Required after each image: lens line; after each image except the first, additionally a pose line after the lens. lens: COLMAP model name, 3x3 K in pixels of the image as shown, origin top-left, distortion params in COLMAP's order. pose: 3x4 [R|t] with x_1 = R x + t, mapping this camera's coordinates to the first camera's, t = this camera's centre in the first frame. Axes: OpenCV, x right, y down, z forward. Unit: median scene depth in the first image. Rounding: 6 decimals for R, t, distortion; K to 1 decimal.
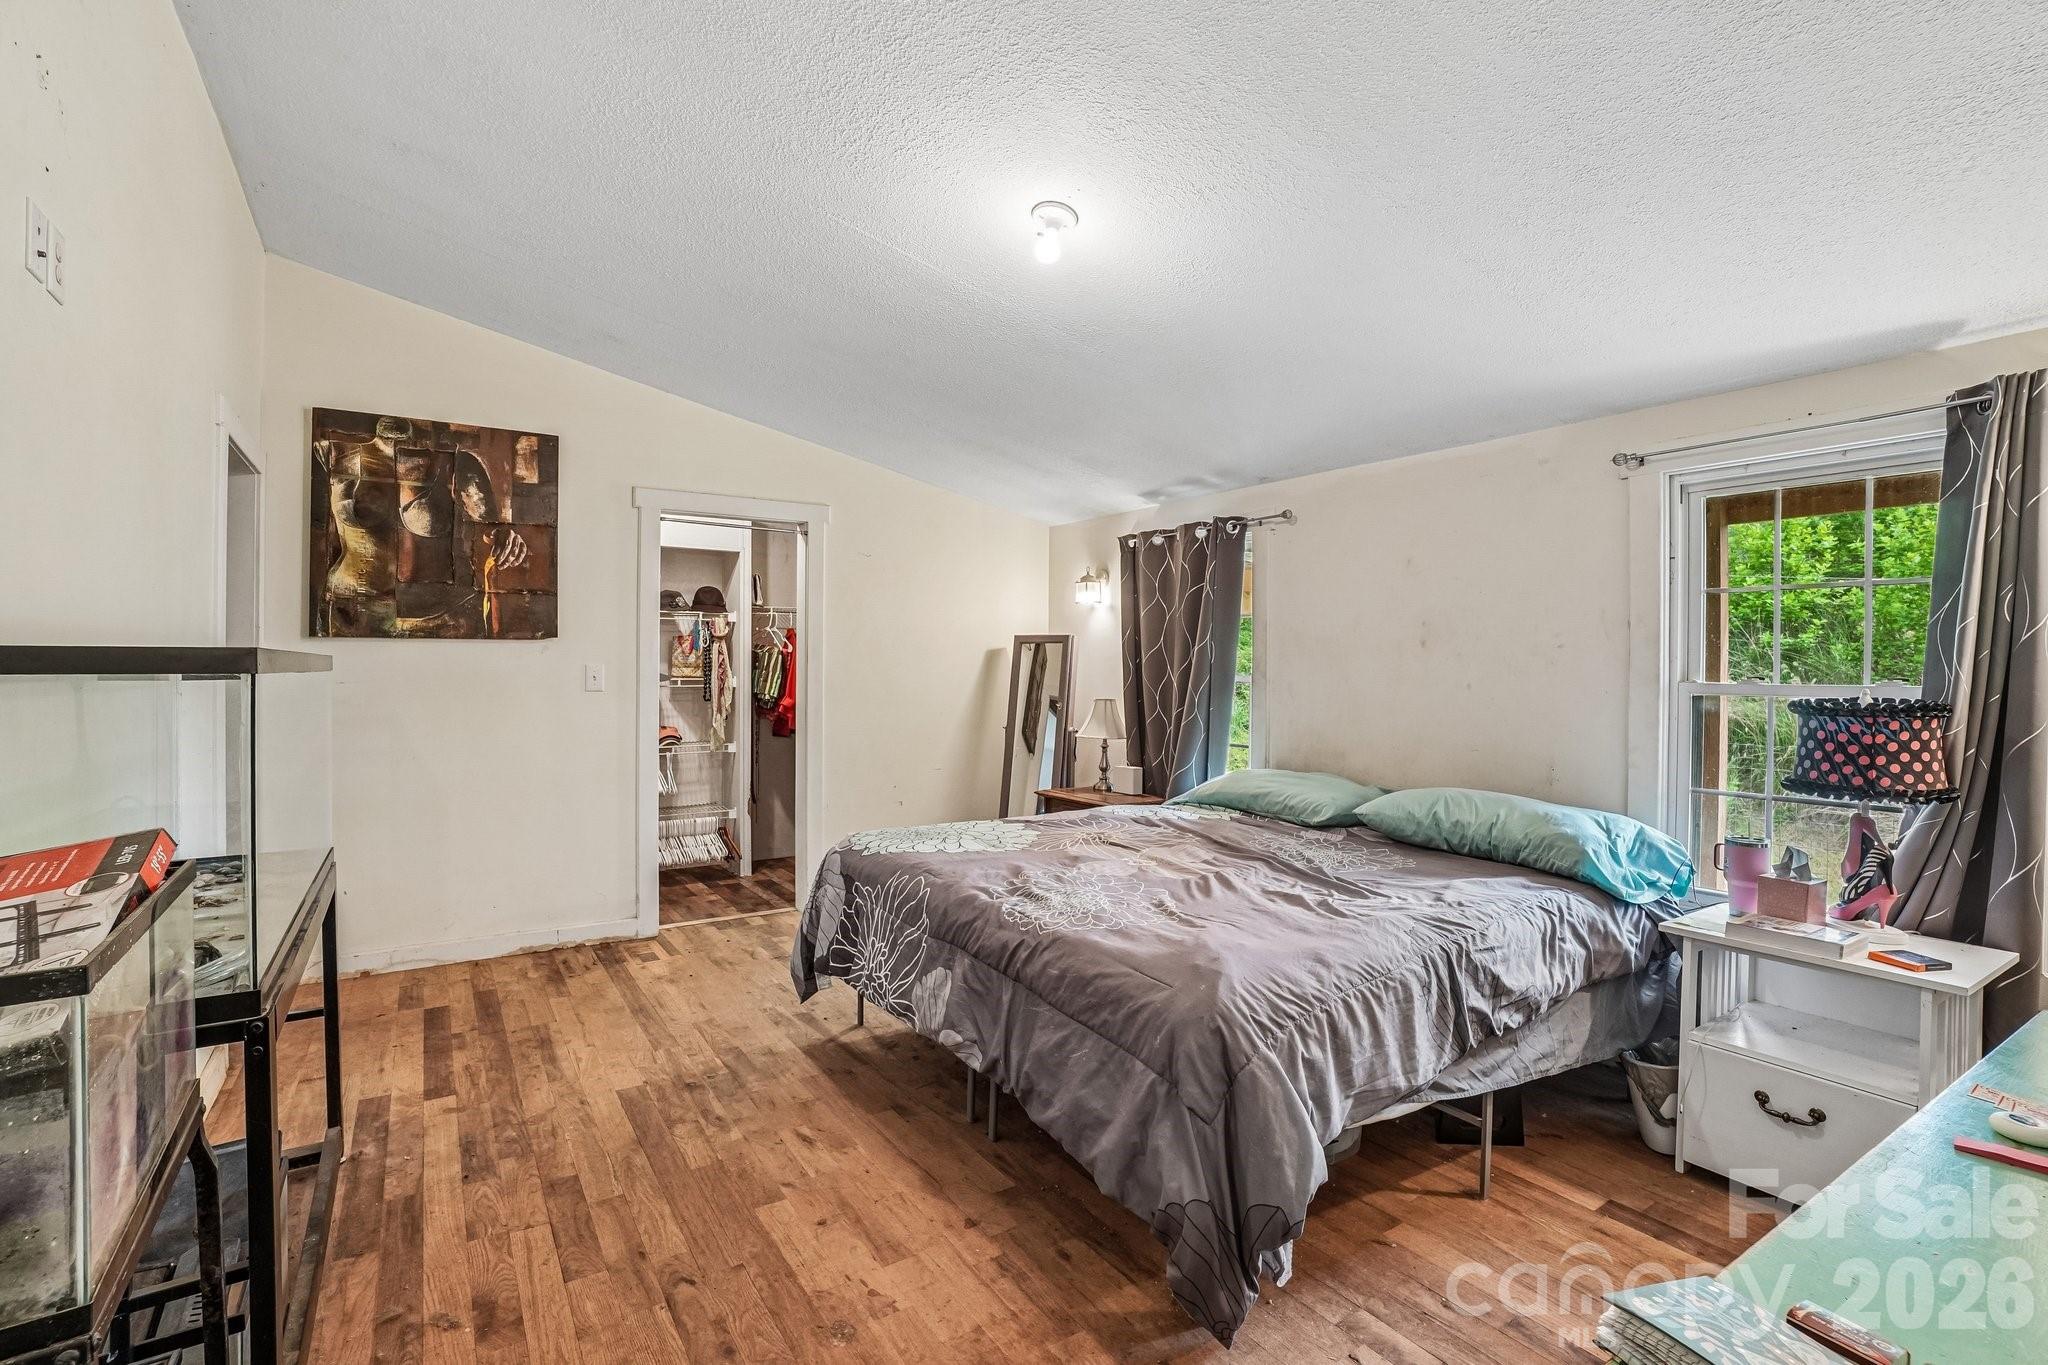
lens RADIAL K [[933.0, 0, 1014.9], [0, 933.0, 673.6], [0, 0, 1]] dist [-0.041649, 0.000254]
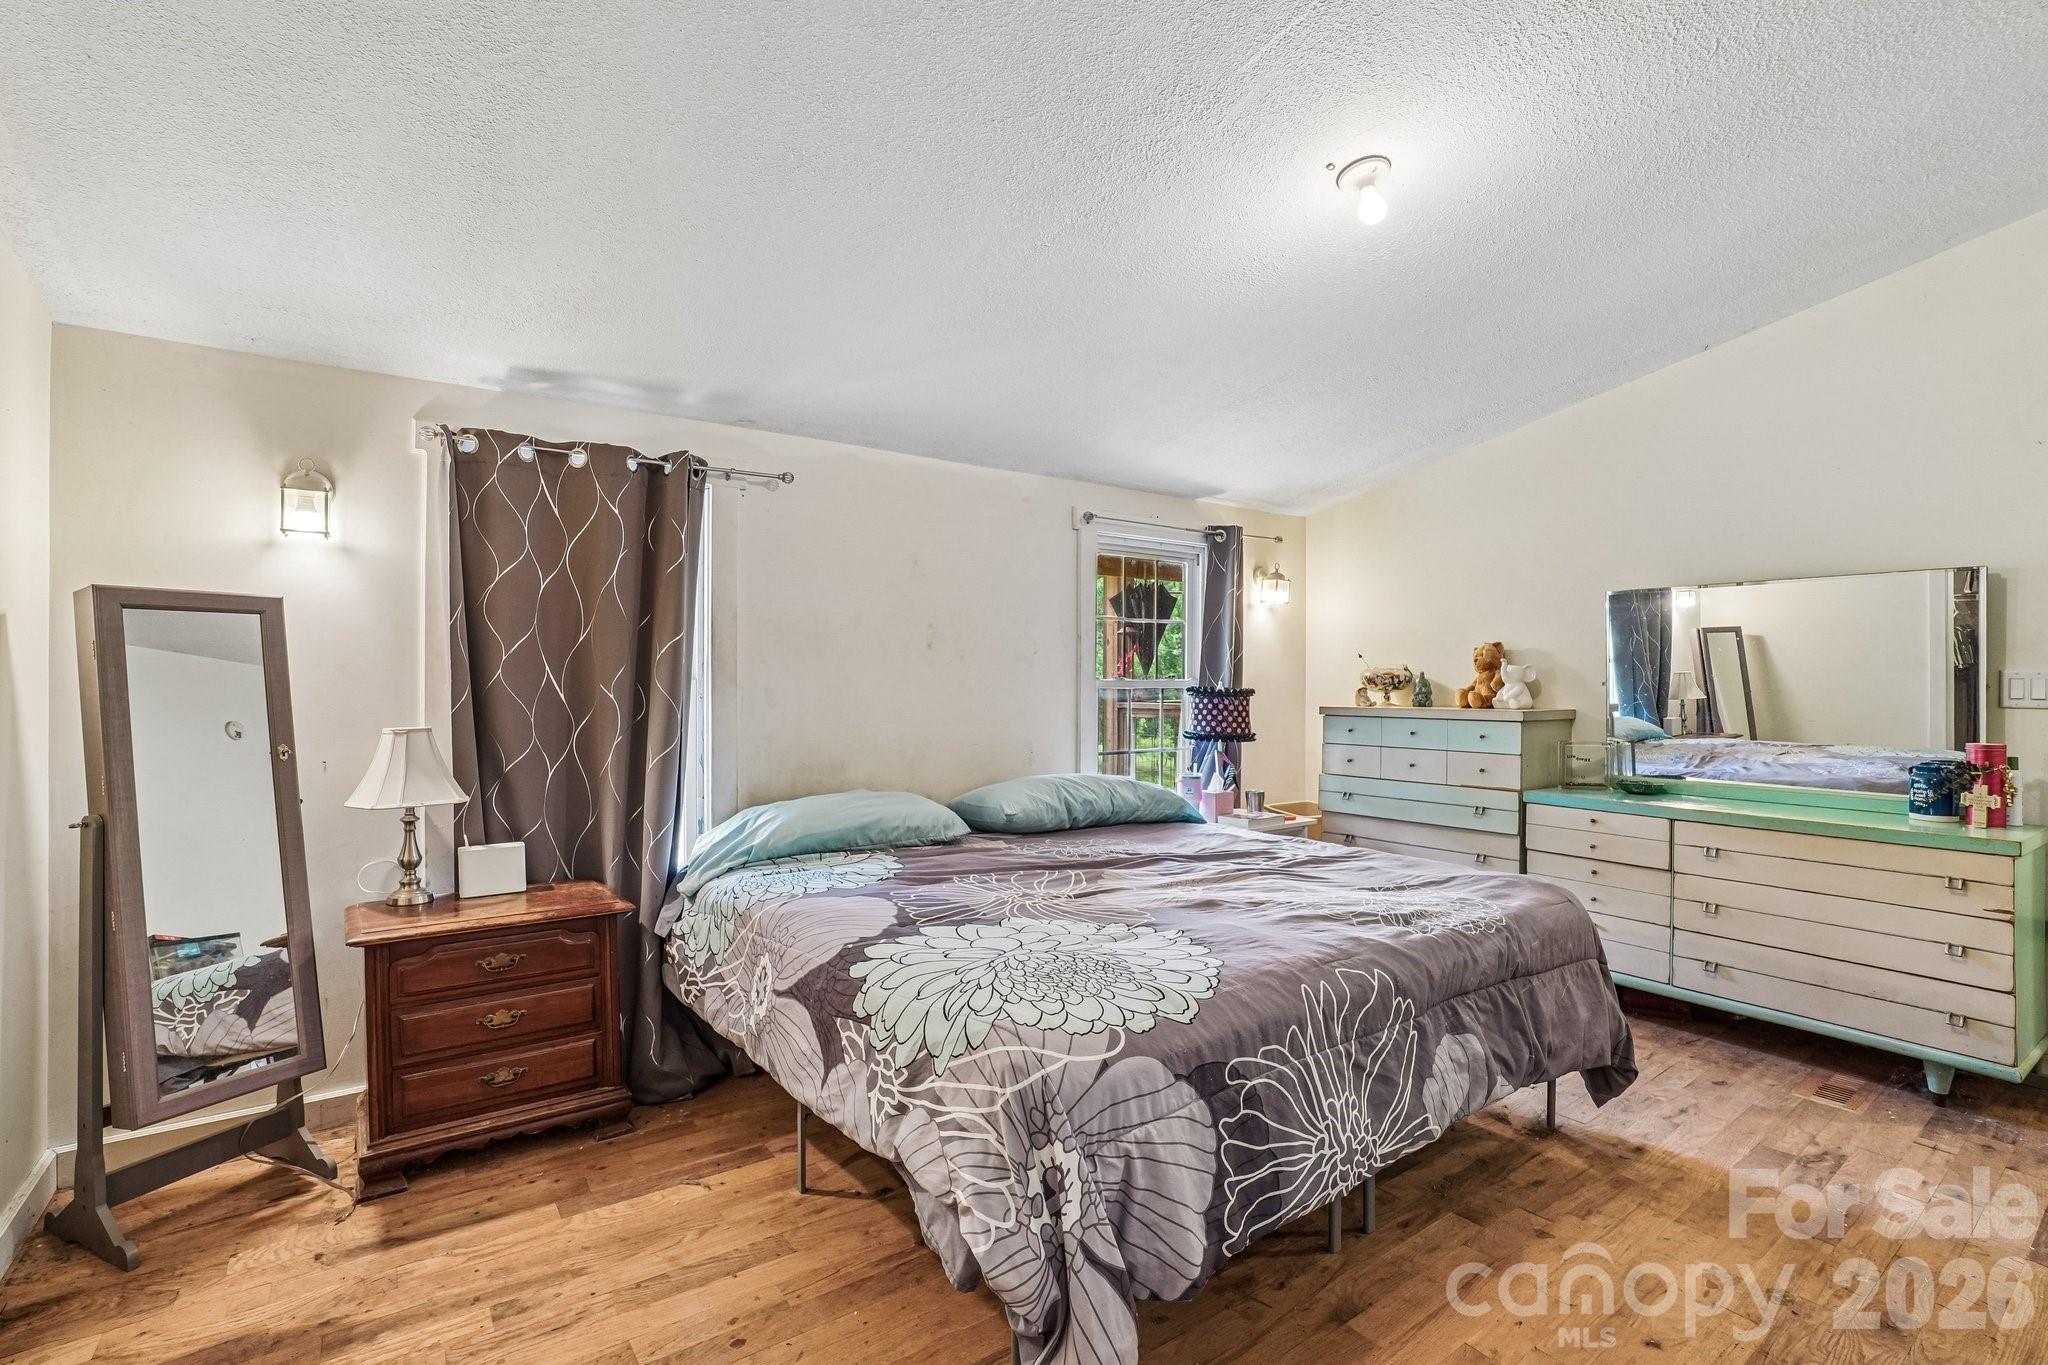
lens RADIAL K [[933.0, 0, 1014.9], [0, 933.0, 673.6], [0, 0, 1]] dist [-0.041649, 0.000254]
pose [[-0.041422, -0.012380, 0.999065, -0.517254], [0.001063, 0.999922, 0.012435, -0.012148], [-0.999141, 0.001577, -0.041406, 0.834231]]
